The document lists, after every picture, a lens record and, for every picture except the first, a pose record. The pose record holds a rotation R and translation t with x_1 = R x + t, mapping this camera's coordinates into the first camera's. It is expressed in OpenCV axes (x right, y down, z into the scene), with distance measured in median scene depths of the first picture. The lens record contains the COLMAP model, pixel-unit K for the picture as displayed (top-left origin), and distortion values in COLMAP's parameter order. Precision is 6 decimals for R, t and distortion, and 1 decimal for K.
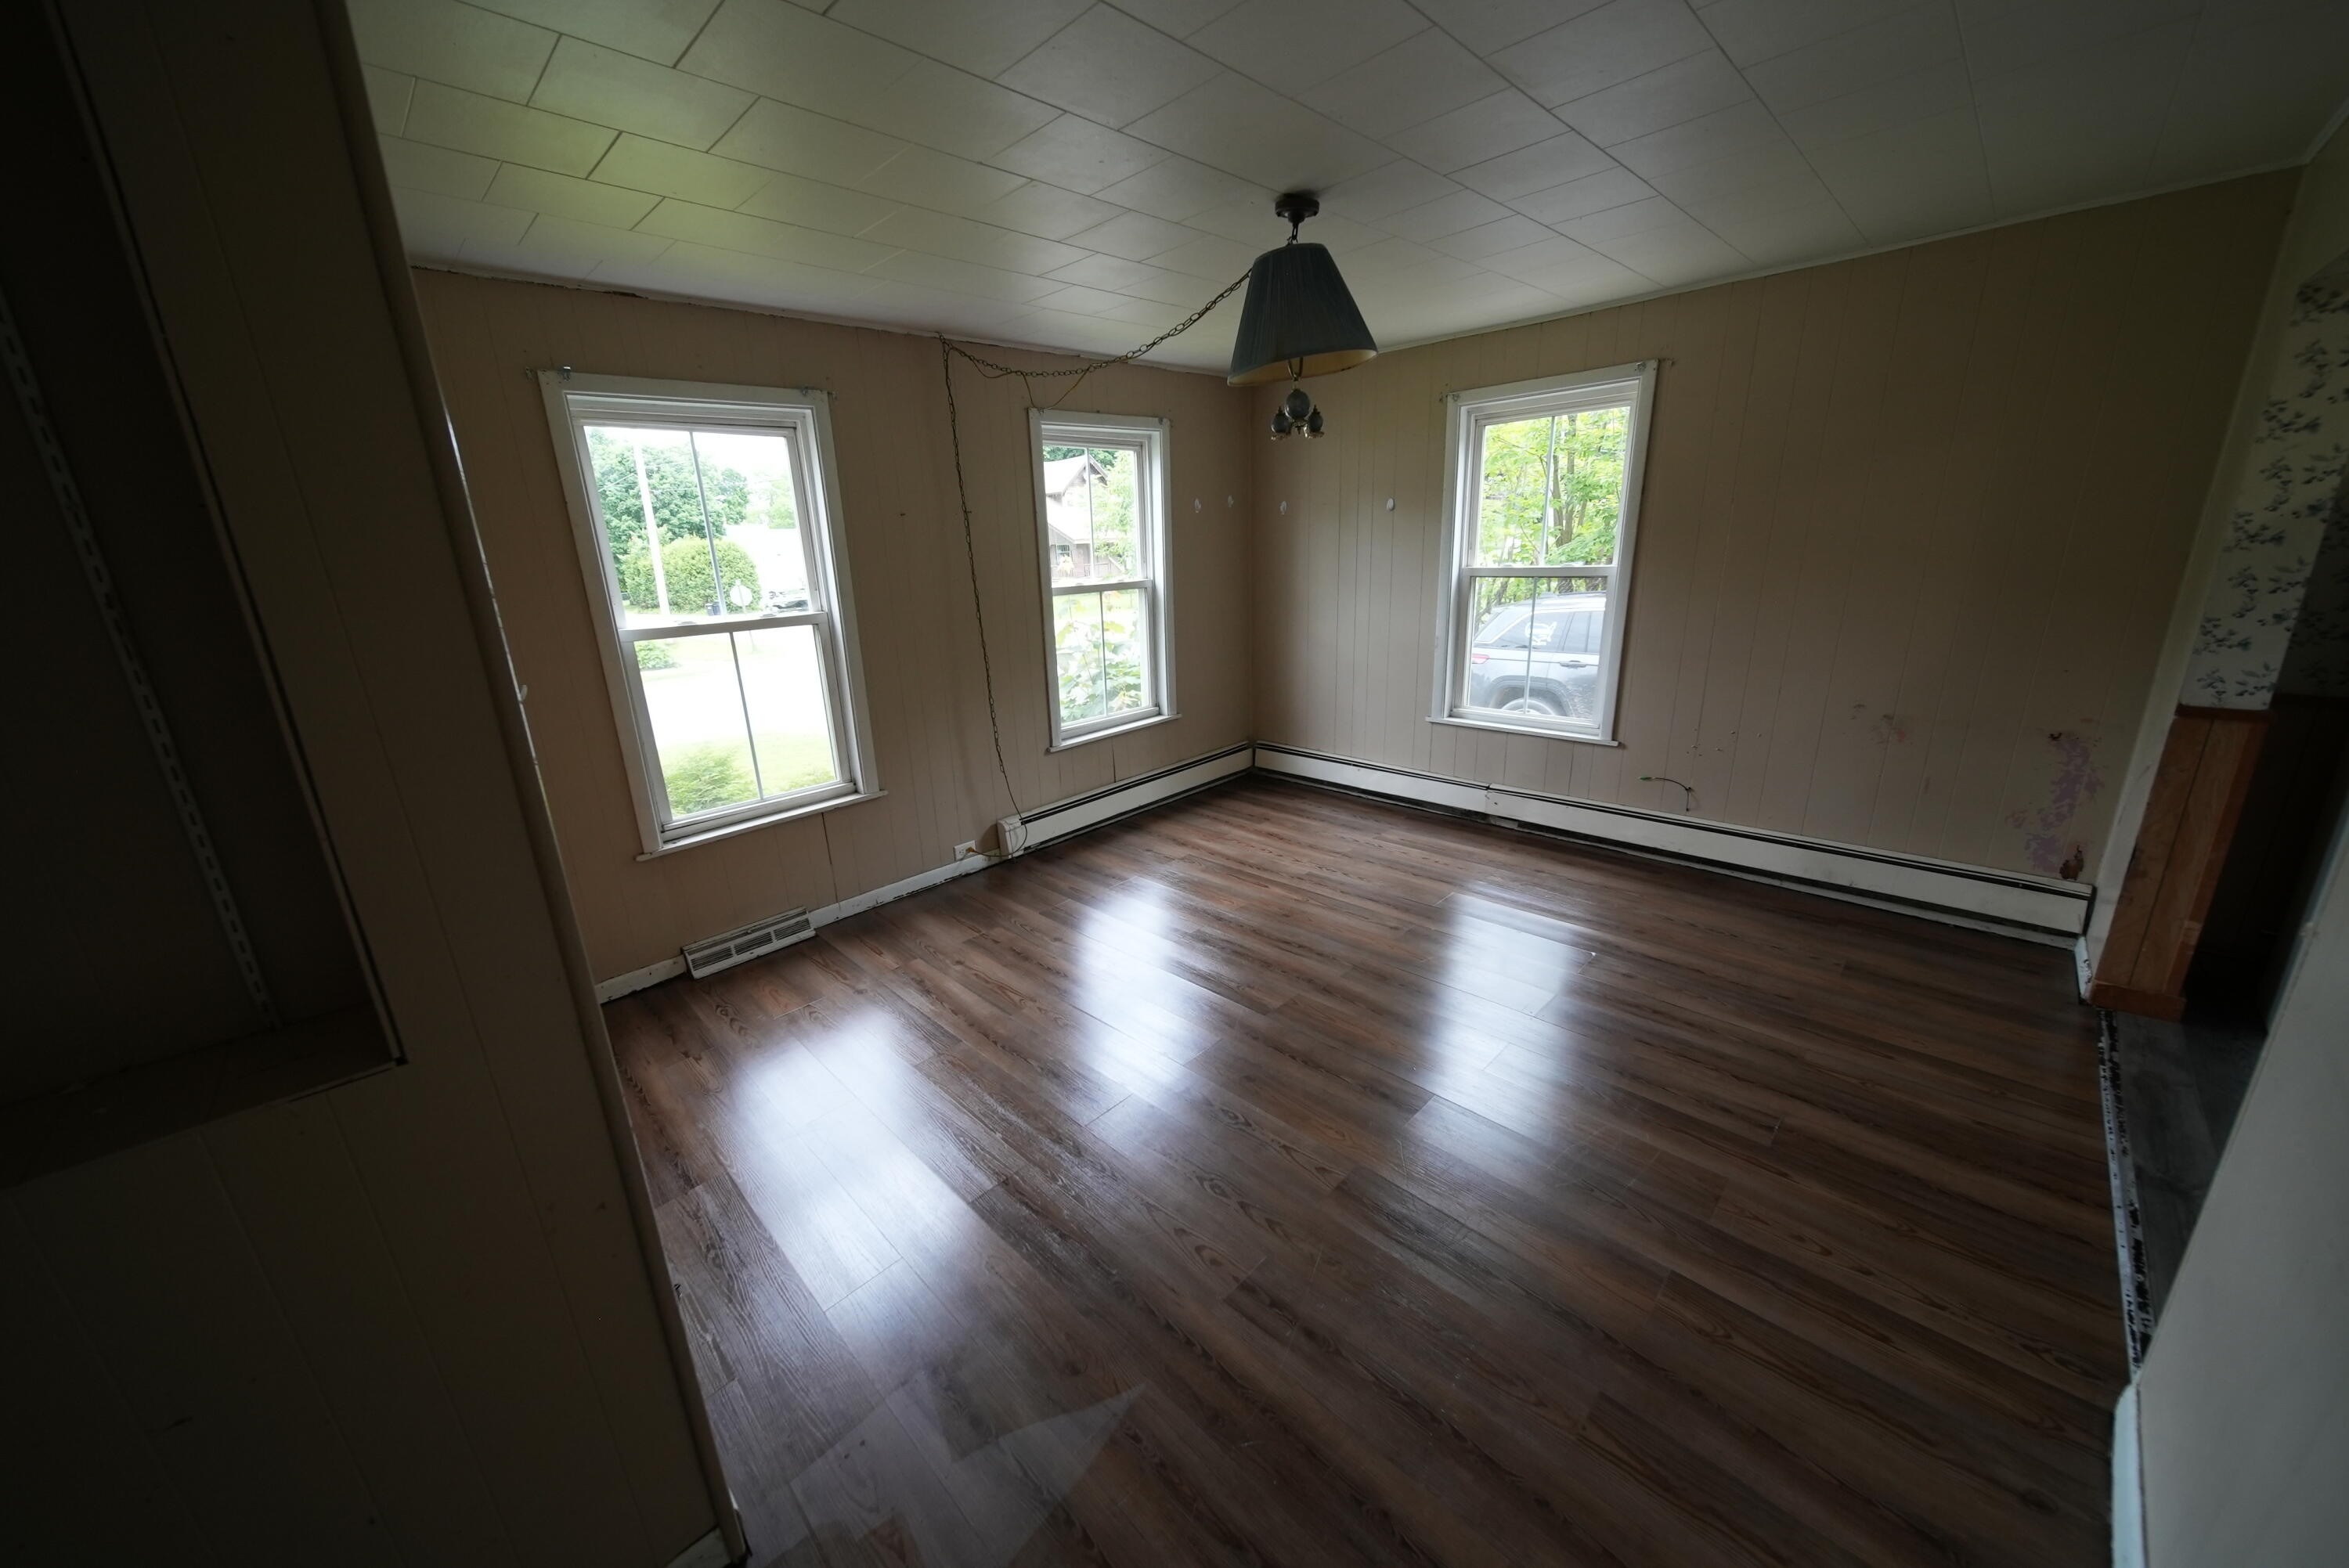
lens RADIAL K [[821.0, 0, 1172.6], [0, 821.0, 793.1], [0, 0, 1]] dist [0.001051, -0.001958]
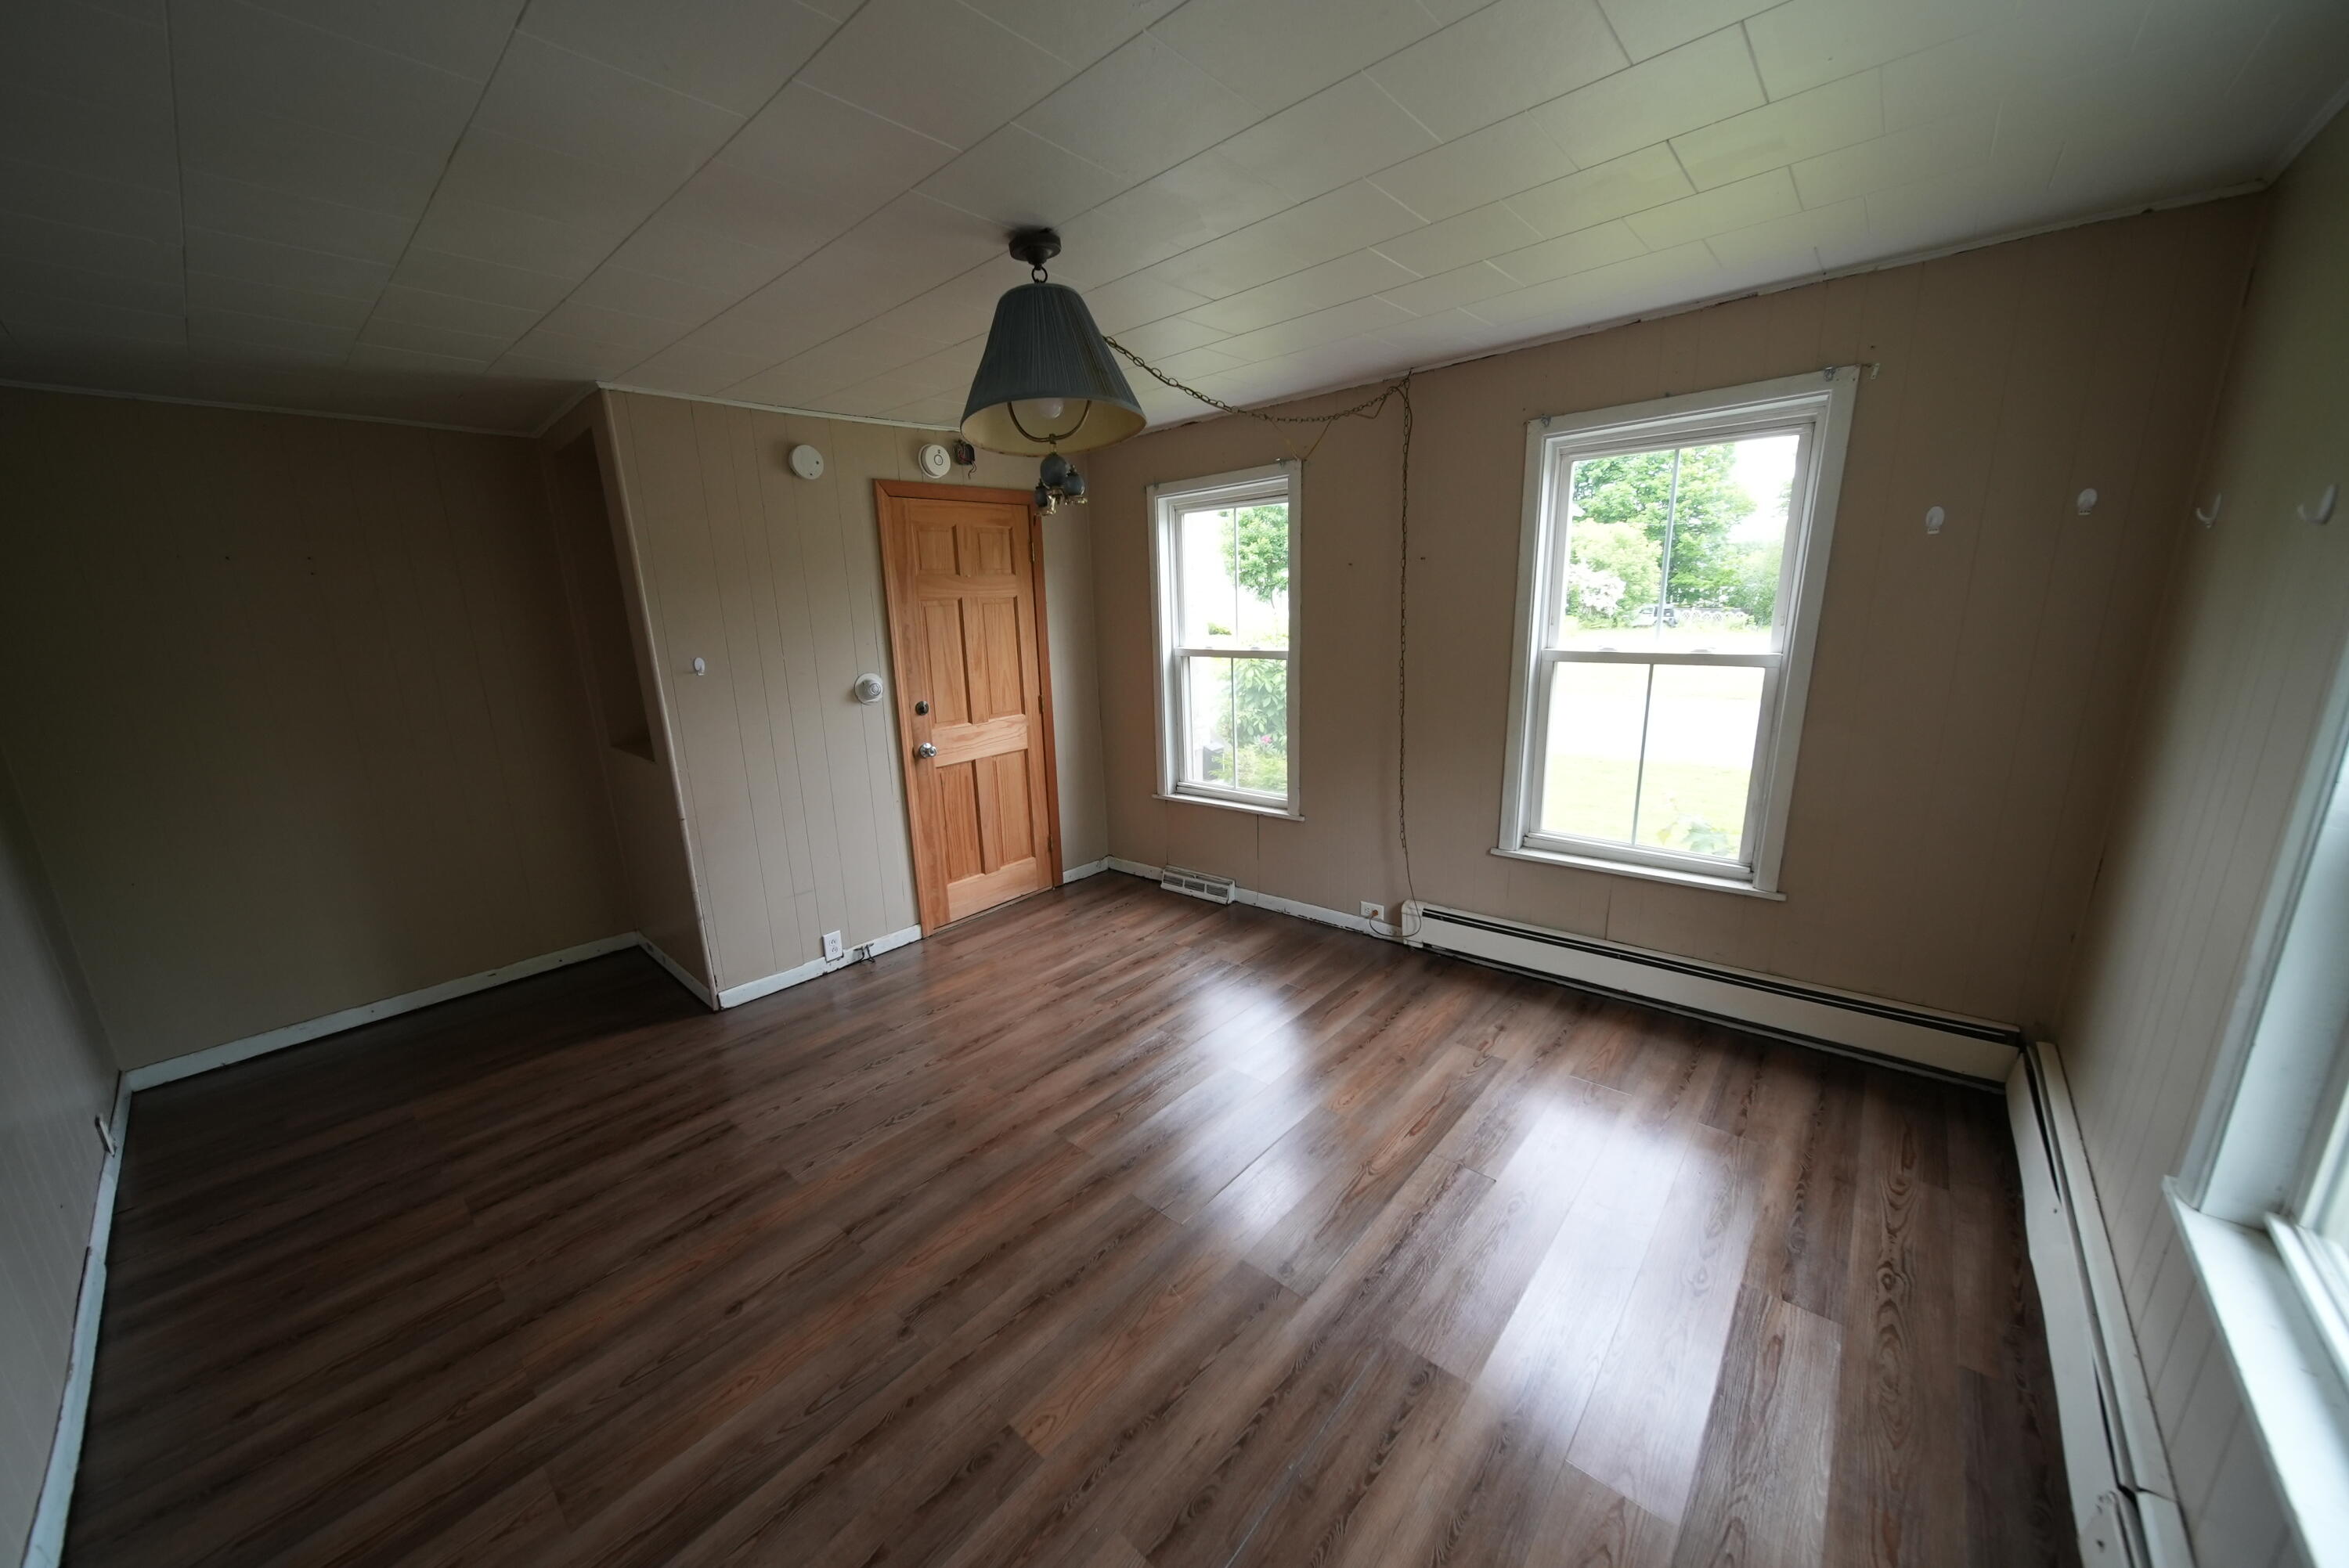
lens RADIAL K [[821.0, 0, 1172.6], [0, 821.0, 793.1], [0, 0, 1]] dist [0.001051, -0.001958]
pose [[0.065632, 0.271912, -0.960081, 0.725221], [-0.261527, 0.933209, 0.246423, -0.276259], [0.962962, 0.234914, 0.132361, 0.742336]]
